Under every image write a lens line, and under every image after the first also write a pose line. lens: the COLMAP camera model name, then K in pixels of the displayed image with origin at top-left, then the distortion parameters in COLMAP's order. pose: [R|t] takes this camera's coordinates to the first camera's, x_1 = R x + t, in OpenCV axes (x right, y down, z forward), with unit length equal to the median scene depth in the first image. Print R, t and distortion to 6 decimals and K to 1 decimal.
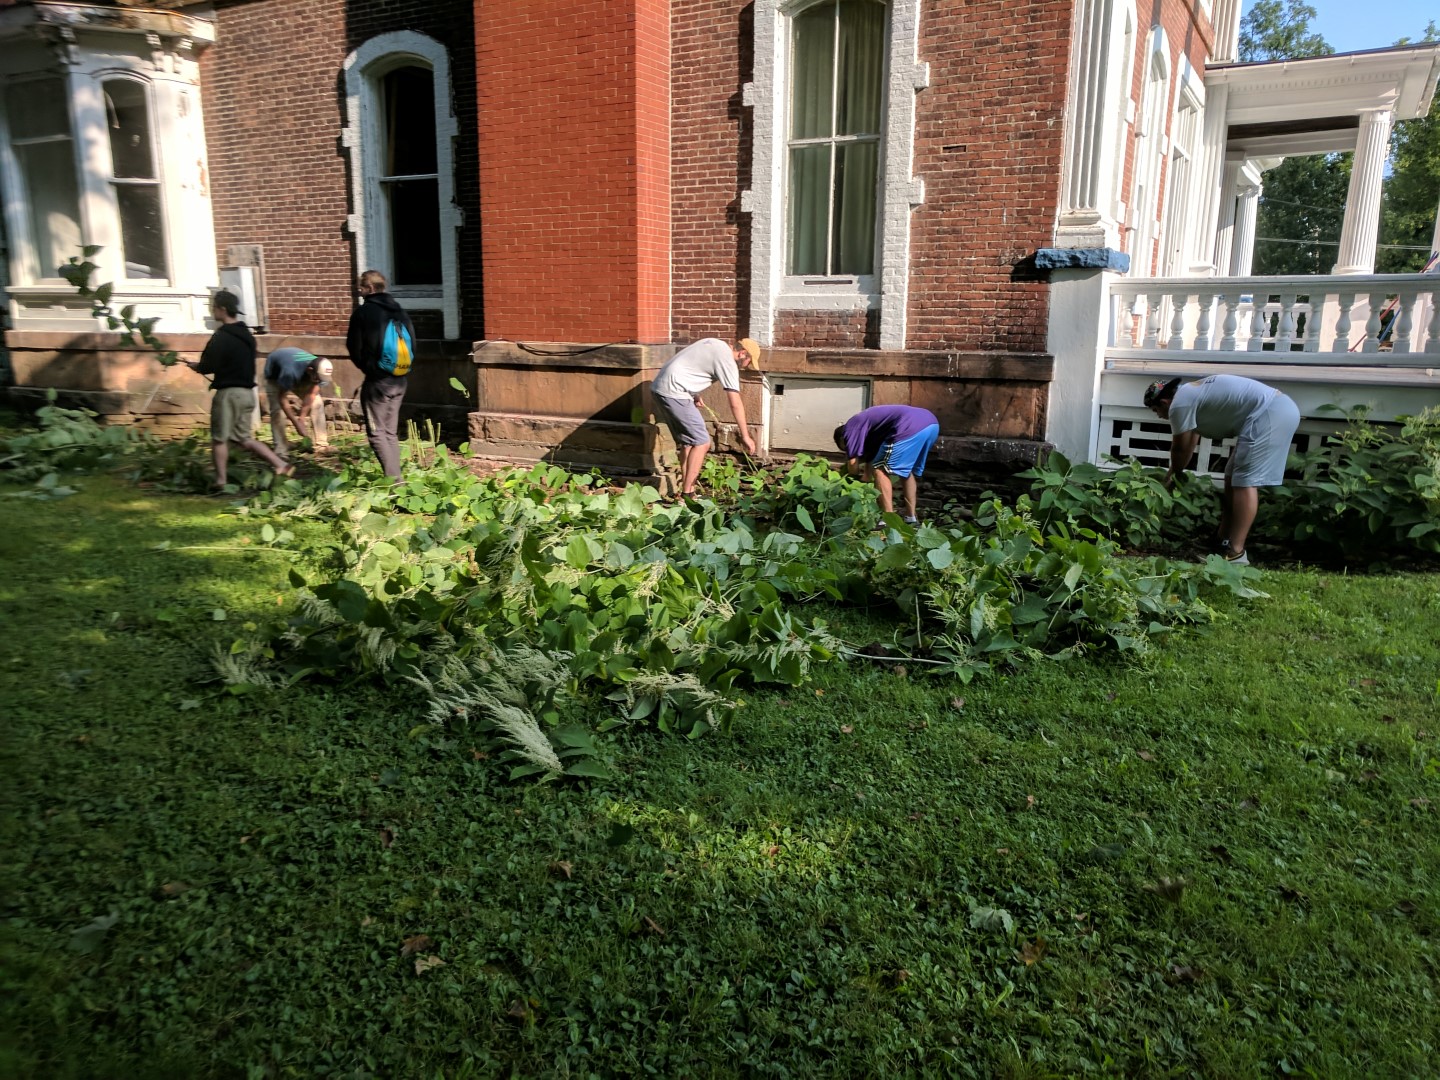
lens RADIAL K [[1070.3, 0, 720.3], [0, 1070.3, 543.6], [0, 0, 1]] dist [0.007961, 0.005449]
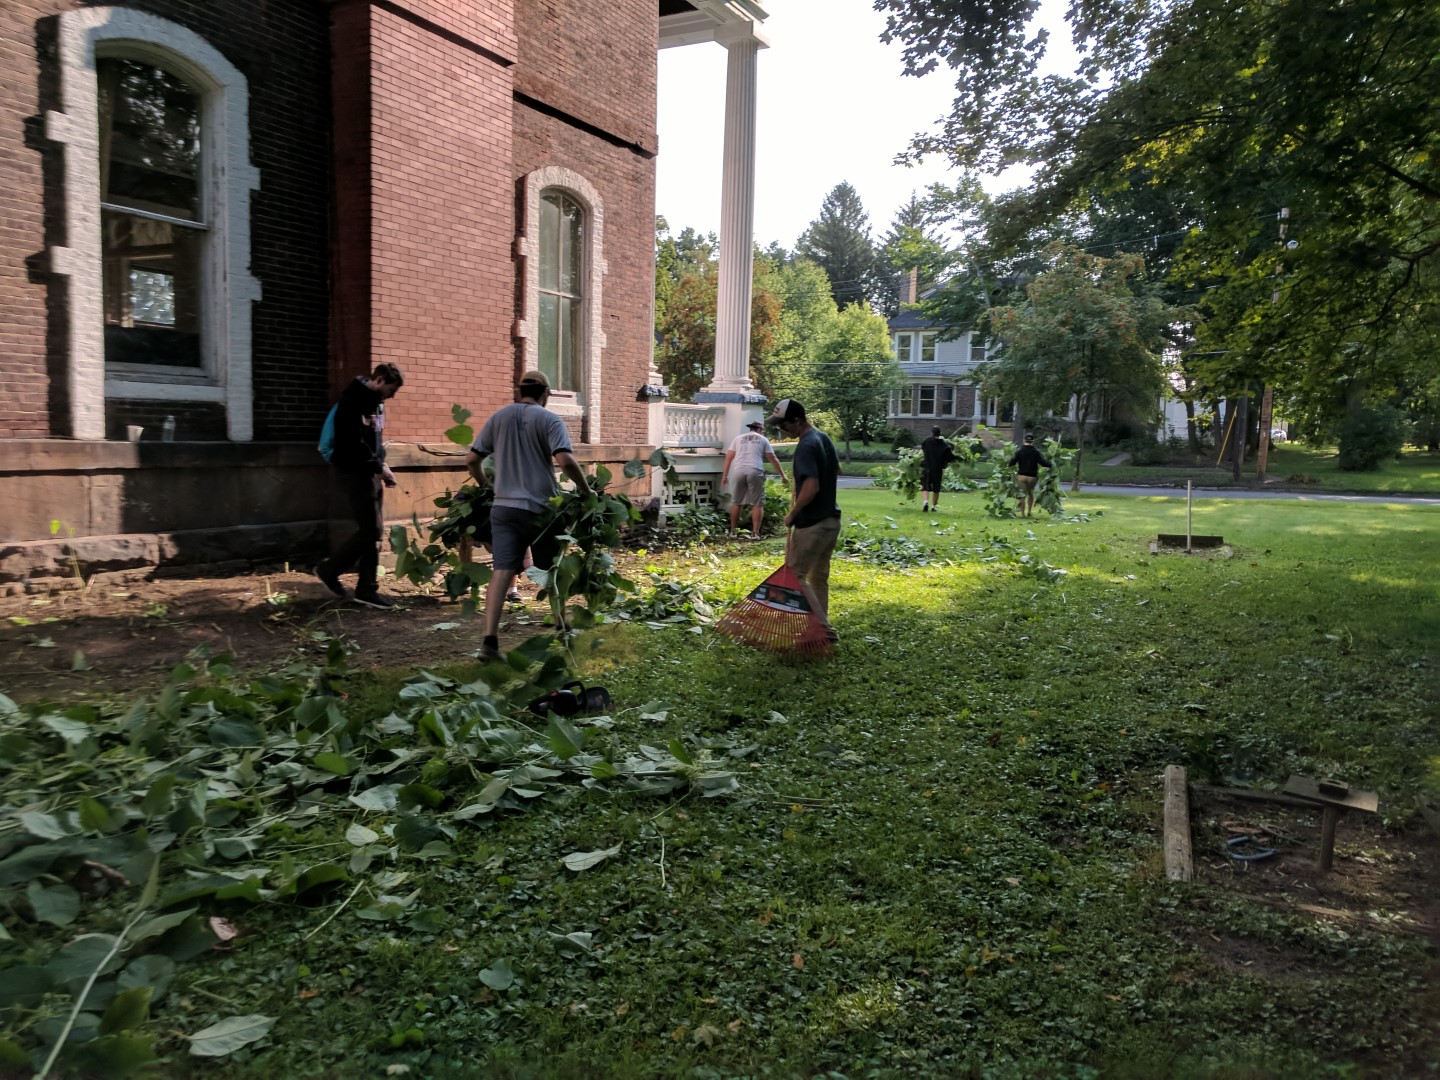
lens RADIAL K [[1070.3, 0, 720.9], [0, 1070.3, 540.6], [0, 0, 1]] dist [0.007961, 0.005449]
pose [[-0.027264, -0.116723, 0.992790, -1.306694], [0.166571, 0.978744, 0.119646, -0.195616], [-0.985652, 0.168632, -0.007242, 0.854188]]
